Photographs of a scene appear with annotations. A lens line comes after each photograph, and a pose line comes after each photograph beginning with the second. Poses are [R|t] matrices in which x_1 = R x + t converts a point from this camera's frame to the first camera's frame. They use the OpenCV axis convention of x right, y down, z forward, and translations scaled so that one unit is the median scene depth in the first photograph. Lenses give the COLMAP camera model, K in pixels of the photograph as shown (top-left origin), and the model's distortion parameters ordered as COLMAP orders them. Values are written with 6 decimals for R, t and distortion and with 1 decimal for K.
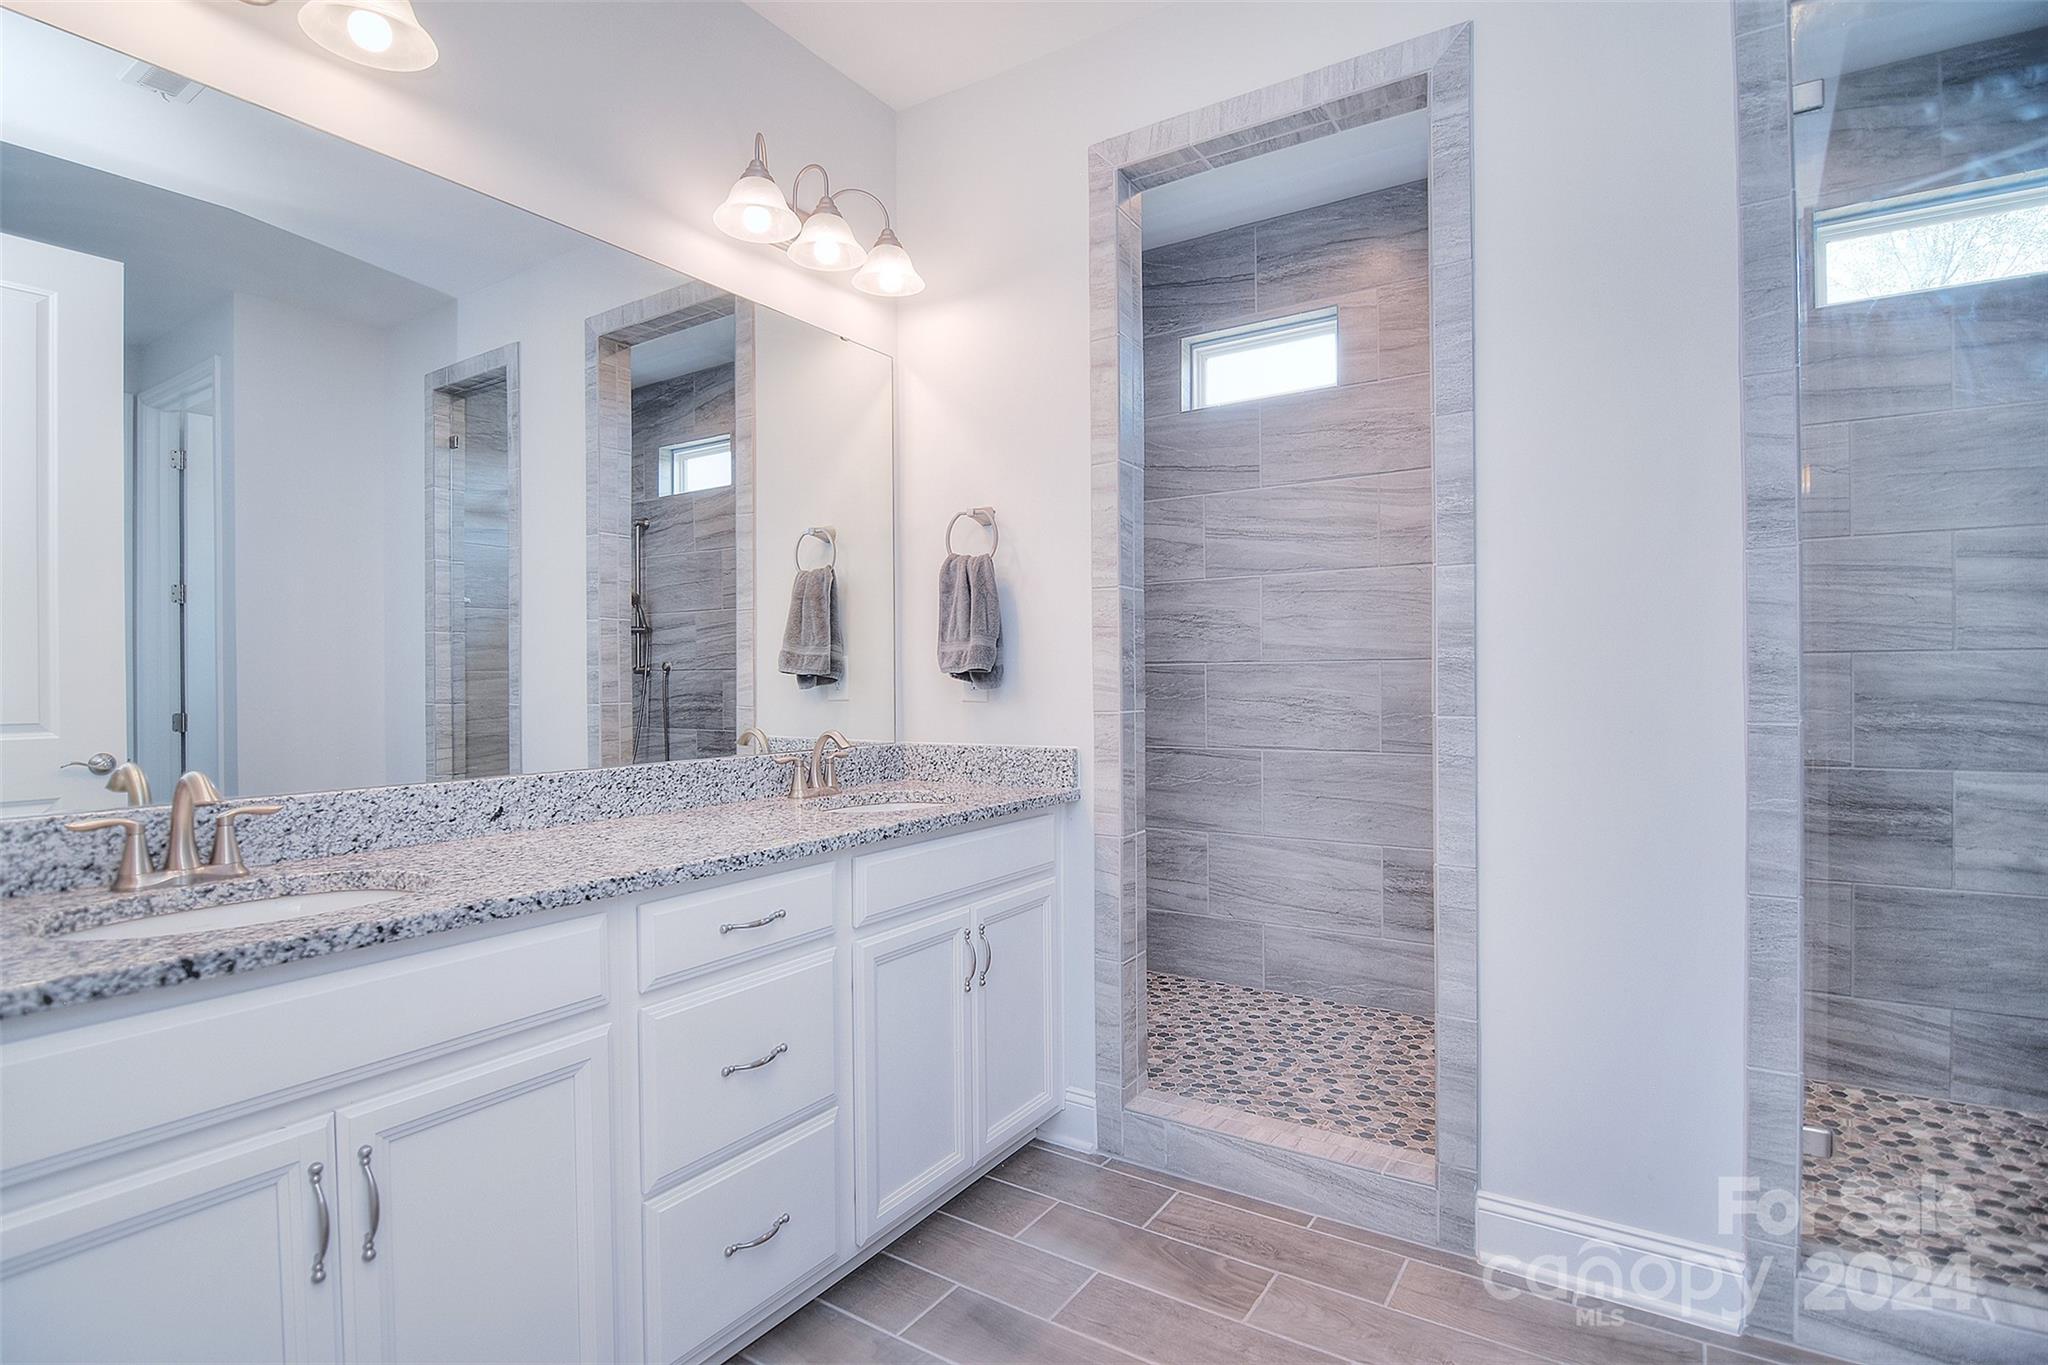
lens RADIAL K [[1005.5, 0, 1022.1], [0, 1005.5, 678.5], [0, 0, 1]] dist [-0.003466, -0.011096]
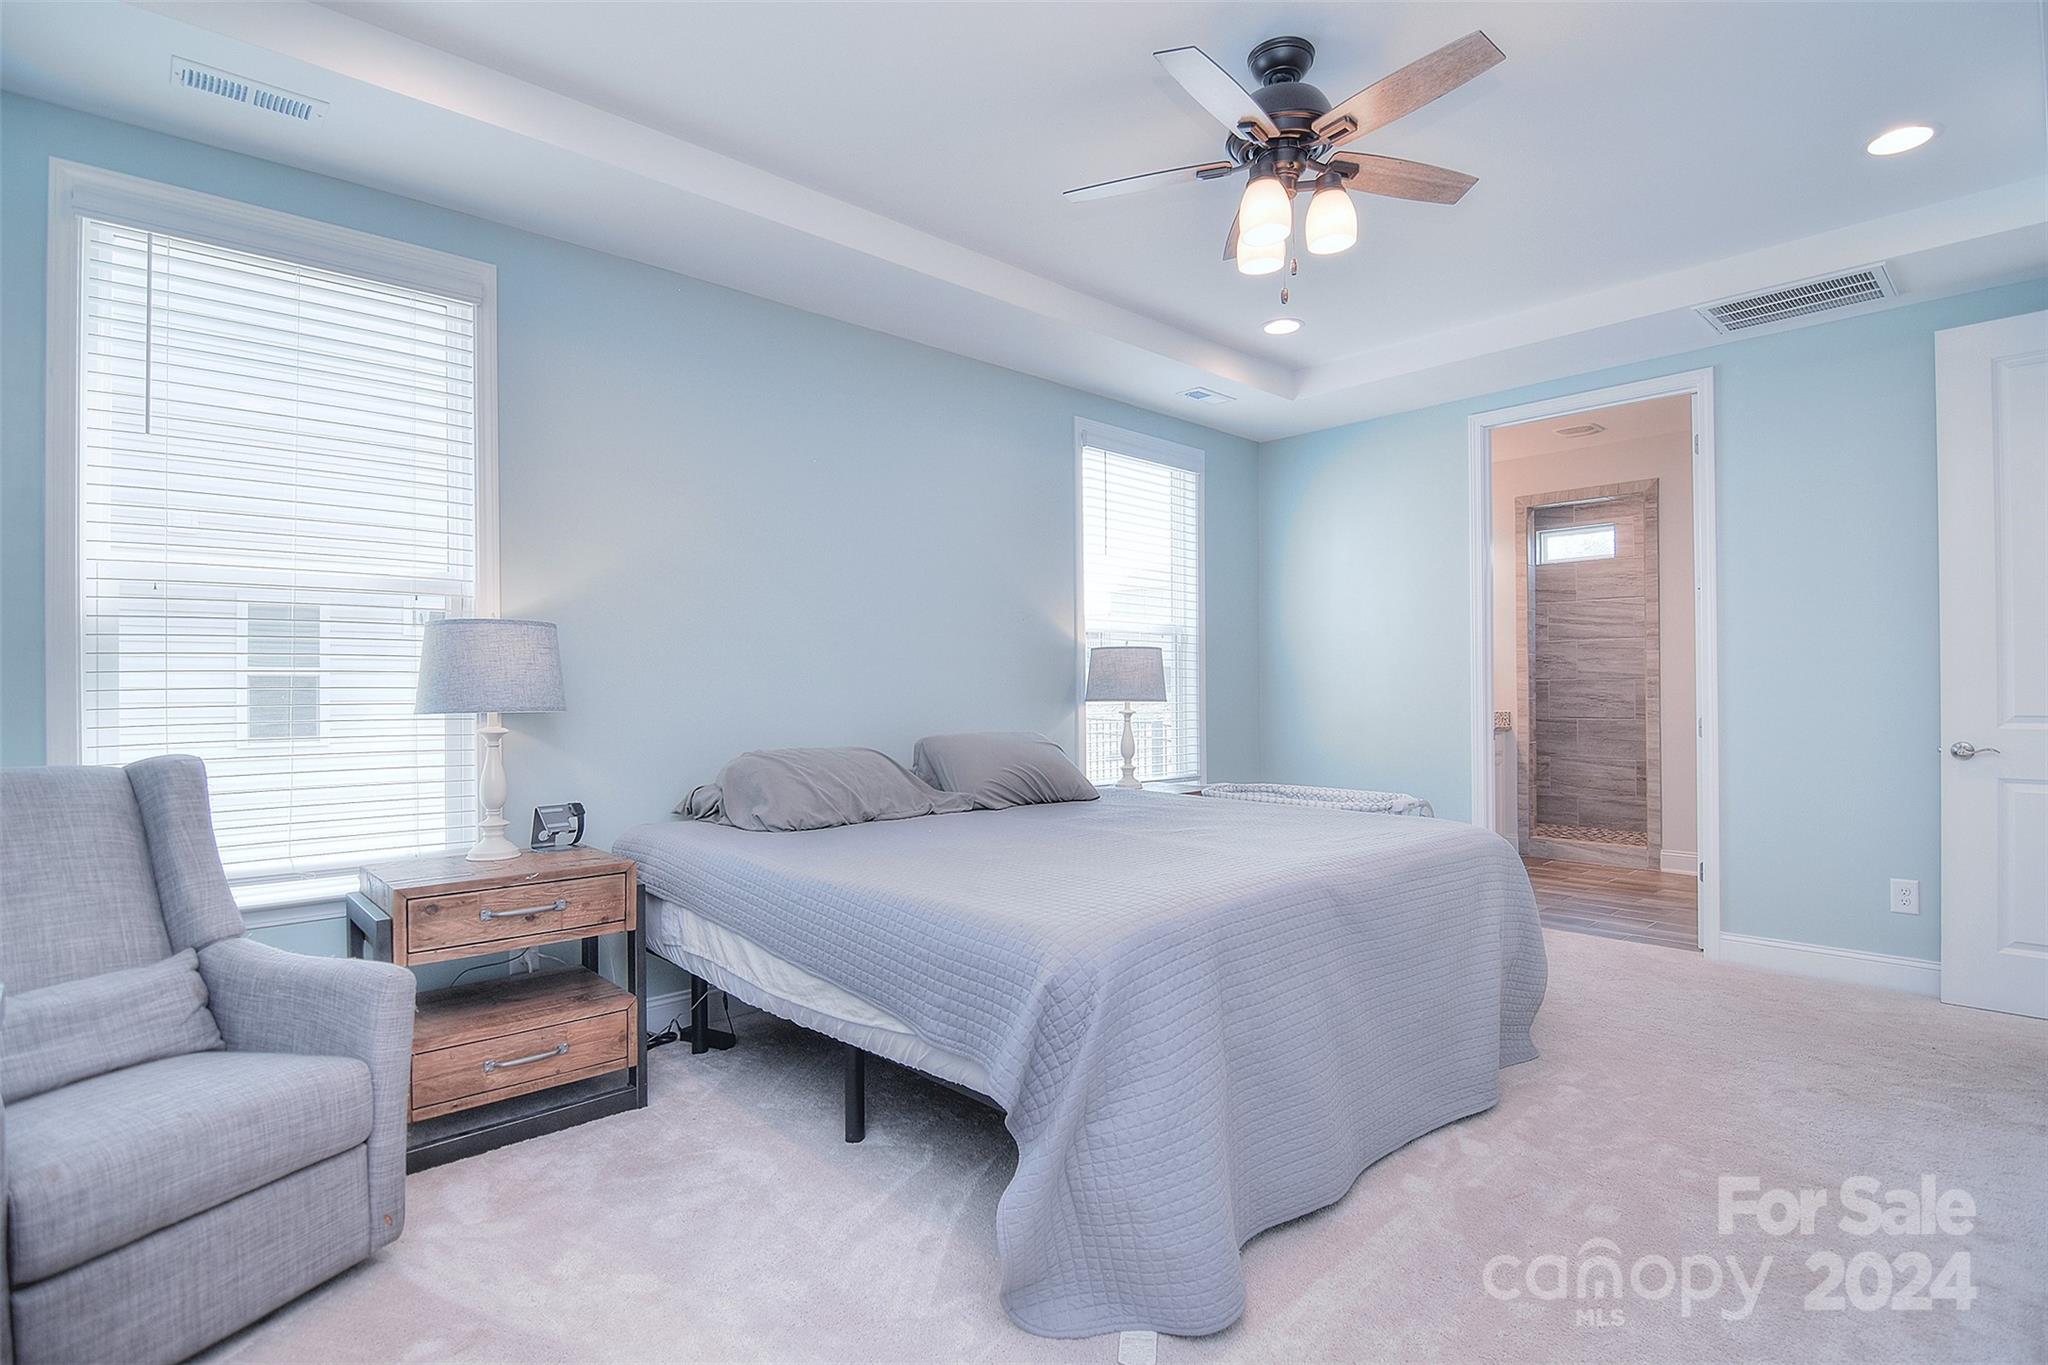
lens RADIAL K [[1005.5, 0, 1026.4], [0, 1005.5, 677.9], [0, 0, 1]] dist [-0.003466, -0.011096]
pose [[0.971986, -0.000210, -0.235039, -0.645290], [-0.001346, 0.999978, -0.006459, -0.004059], [0.235035, 0.006594, 0.971964, -2.195362]]
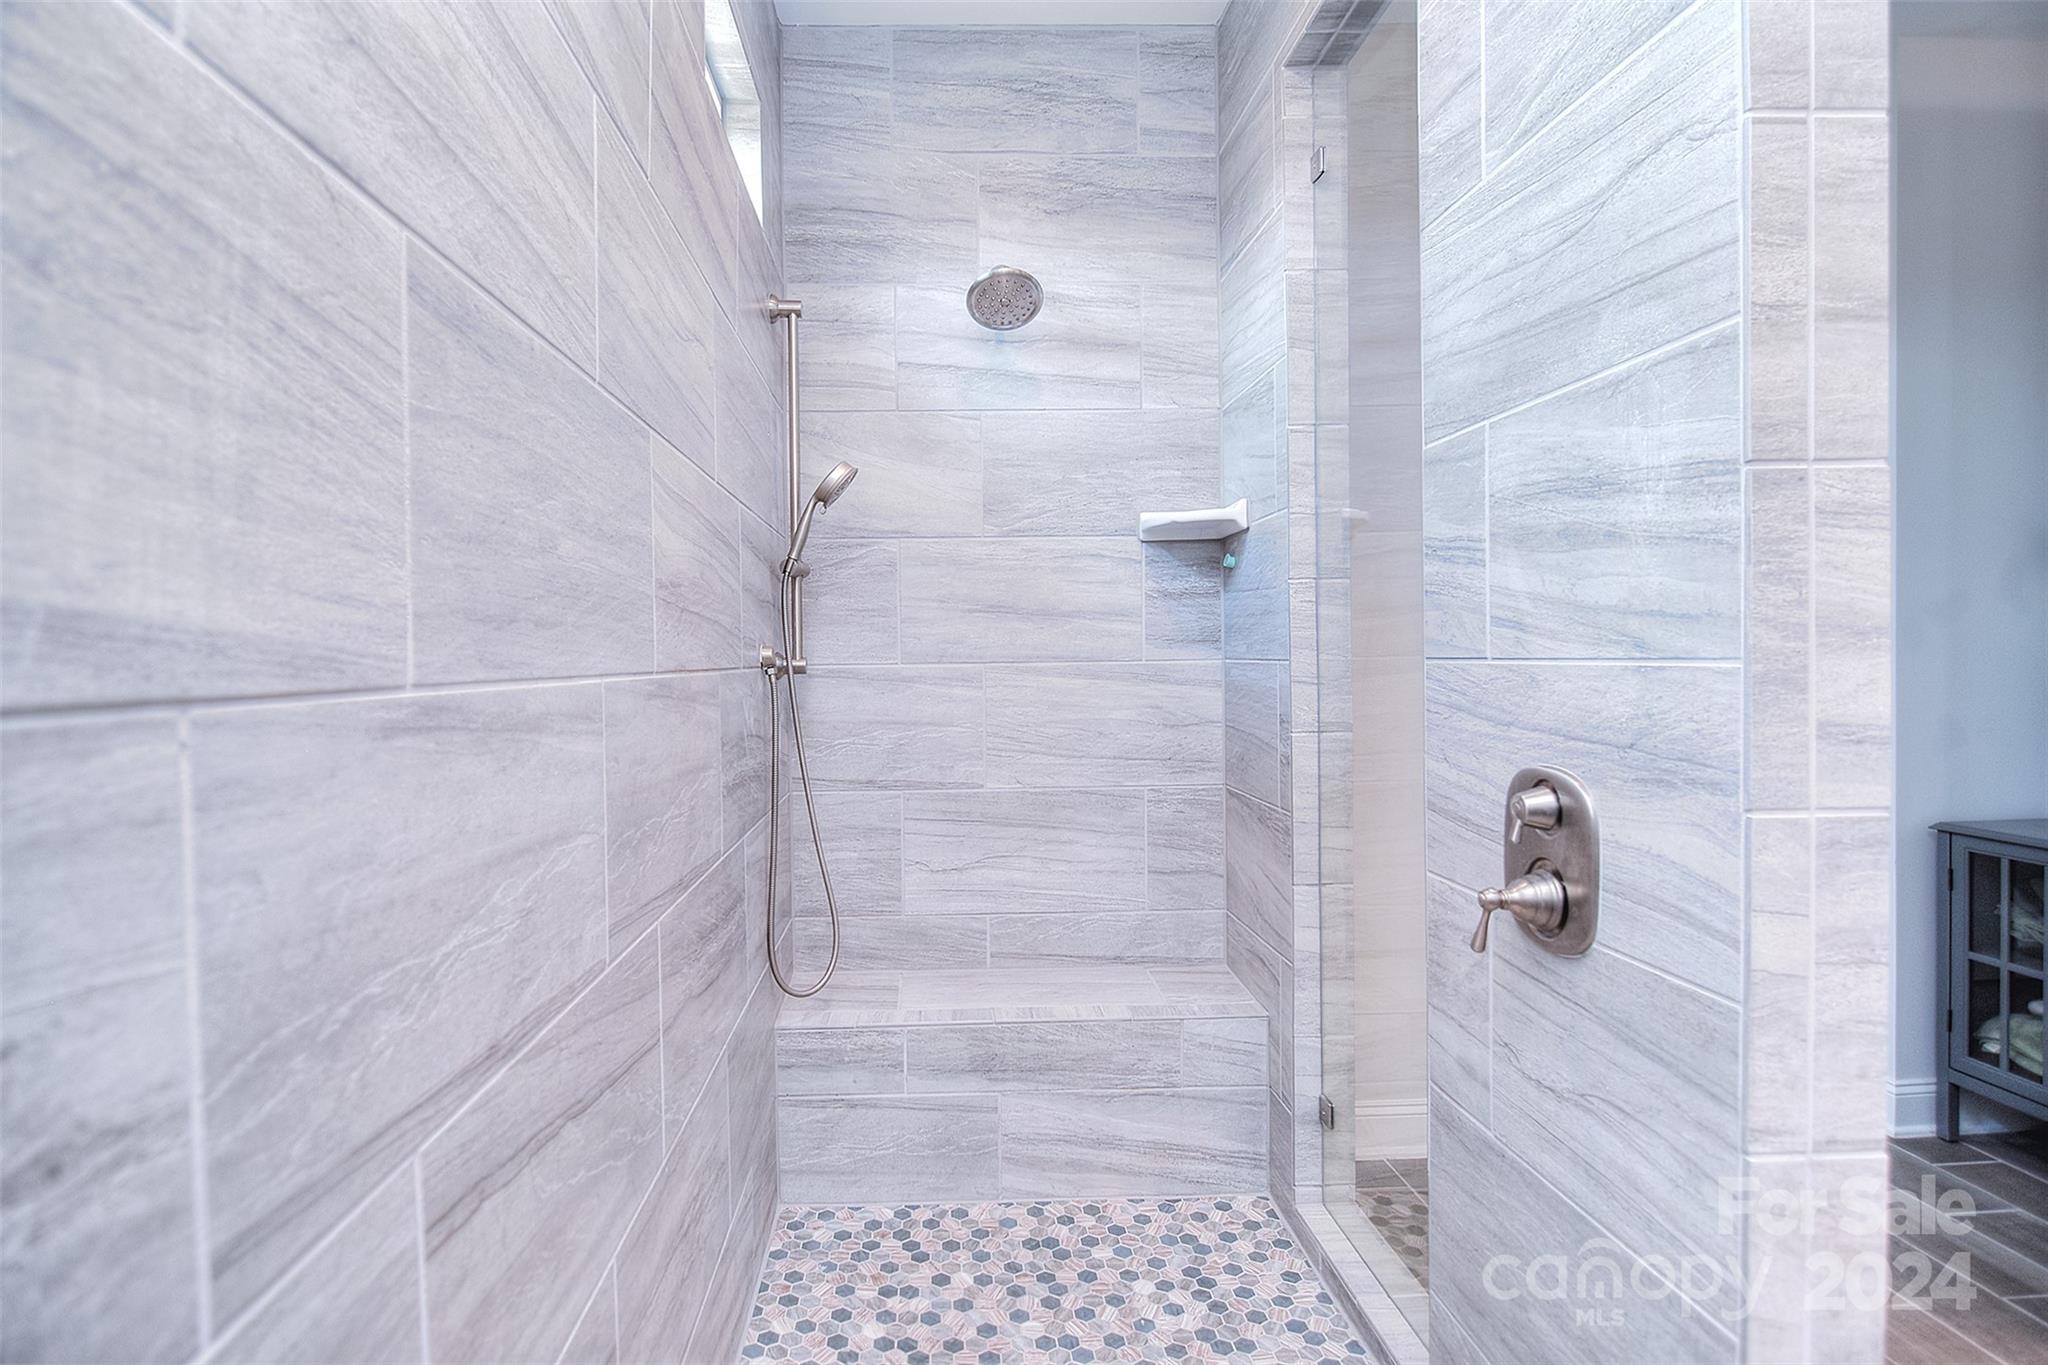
lens RADIAL K [[1005.5, 0, 1026.5], [0, 1005.5, 679.6], [0, 0, 1]] dist [-0.003466, -0.011096]
pose [[-0.579779, 0.000420, 0.814774, 0.163006], [0.014738, 0.999842, 0.009971, -0.019806], [-0.814641, 0.017789, -0.579693, 0.921512]]
